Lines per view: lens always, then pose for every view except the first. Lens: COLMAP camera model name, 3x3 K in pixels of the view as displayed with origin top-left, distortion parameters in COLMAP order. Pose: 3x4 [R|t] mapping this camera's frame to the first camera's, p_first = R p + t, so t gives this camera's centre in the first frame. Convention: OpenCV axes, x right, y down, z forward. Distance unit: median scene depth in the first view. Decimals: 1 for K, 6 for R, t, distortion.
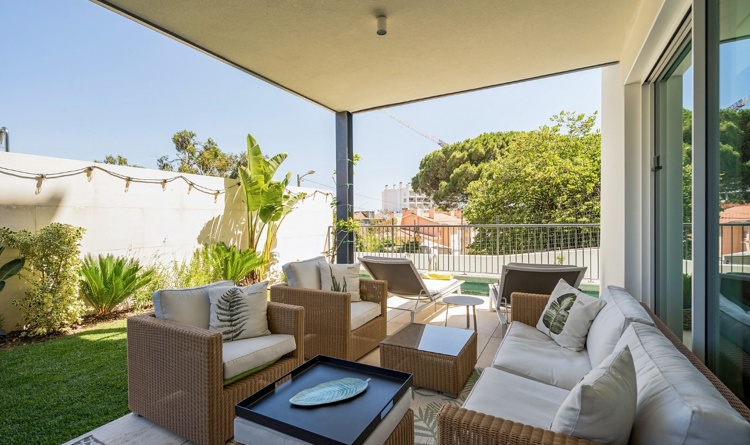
lens RADIAL K [[338.1, 0, 375.0], [0, 338.1, 222.5], [0, 0, 1]] dist [-0.010971, 0.000149]
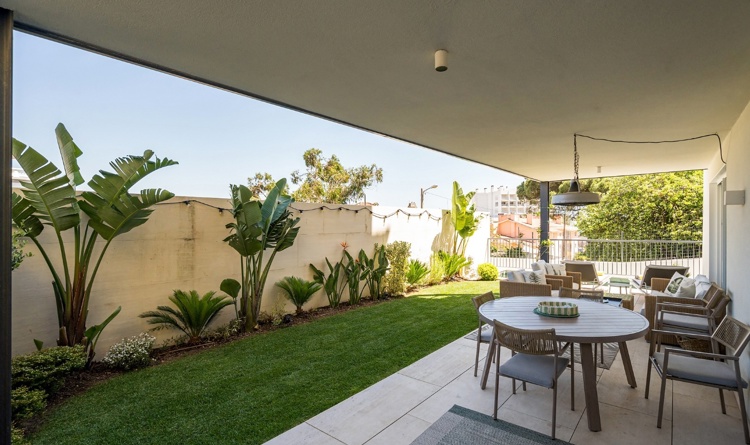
lens RADIAL K [[352.2, 0, 403.1], [0, 352.2, 227.5], [0, 0, 1]] dist [-0.001684, 0.000187]
pose [[0.987746, 0.005291, -0.155982, -0.154698], [-0.004651, 0.999979, 0.004462, -0.022735], [0.156002, -0.003682, 0.987750, -0.280662]]
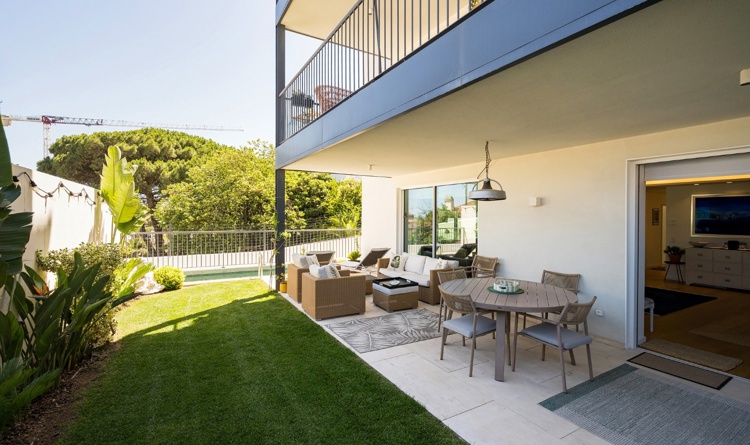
lens RADIAL K [[349.6, 0, 375.0], [0, 349.6, 222.5], [0, 0, 1]] dist [-0.001264, 0.000574]
pose [[0.516427, -0.003763, 0.856323, -0.378723], [-0.005877, 0.999951, 0.007939, -0.019981], [-0.856311, -0.009132, 0.516380, -0.086387]]
